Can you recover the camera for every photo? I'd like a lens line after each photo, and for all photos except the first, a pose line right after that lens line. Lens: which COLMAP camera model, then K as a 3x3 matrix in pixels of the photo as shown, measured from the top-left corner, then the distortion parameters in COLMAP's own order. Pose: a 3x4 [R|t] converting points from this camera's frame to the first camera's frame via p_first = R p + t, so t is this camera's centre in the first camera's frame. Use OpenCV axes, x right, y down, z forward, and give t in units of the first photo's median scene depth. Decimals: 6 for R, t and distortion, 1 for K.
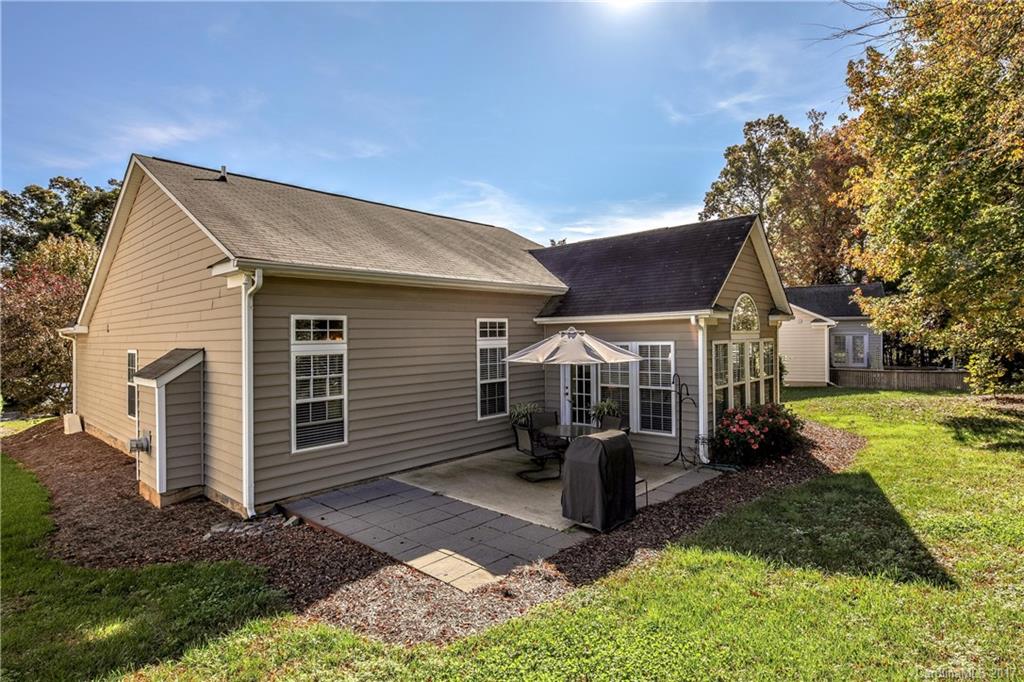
lens RADIAL K [[529.6, 0, 510.5], [0, 529.6, 333.0], [0, 0, 1]] dist [0.008238, -0.000441]
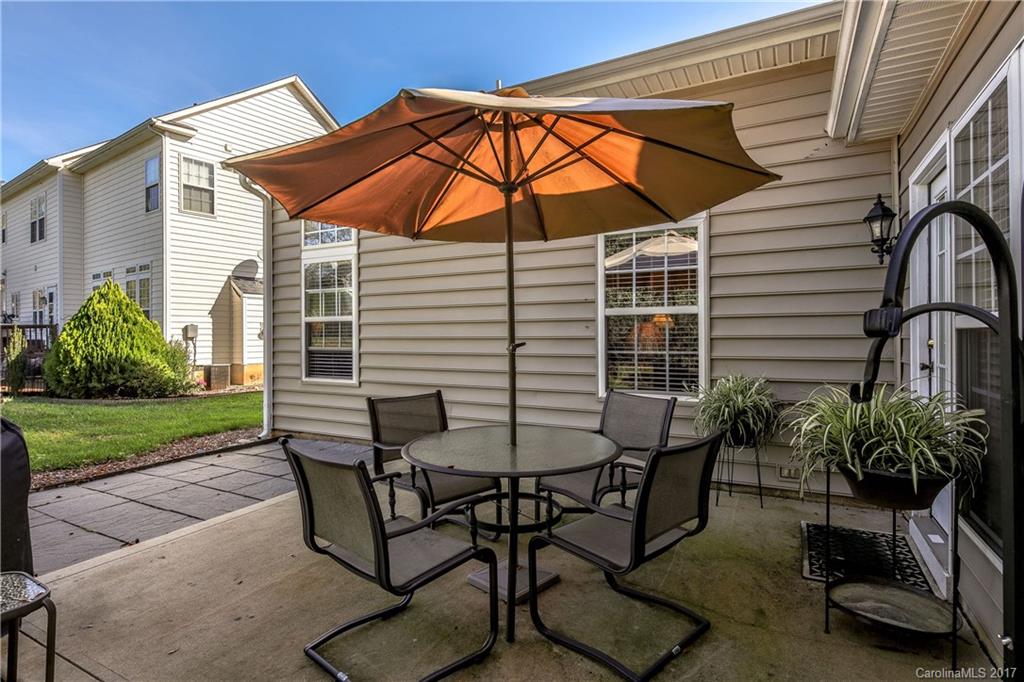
lens RADIAL K [[529.6, 0, 510.5], [0, 529.6, 333.0], [0, 0, 1]] dist [0.008238, -0.000441]
pose [[0.256672, 0.015372, -0.966376, 0.458844], [0.010363, 0.999772, 0.018655, 0.132715], [0.966443, -0.014803, 0.256454, 1.055226]]
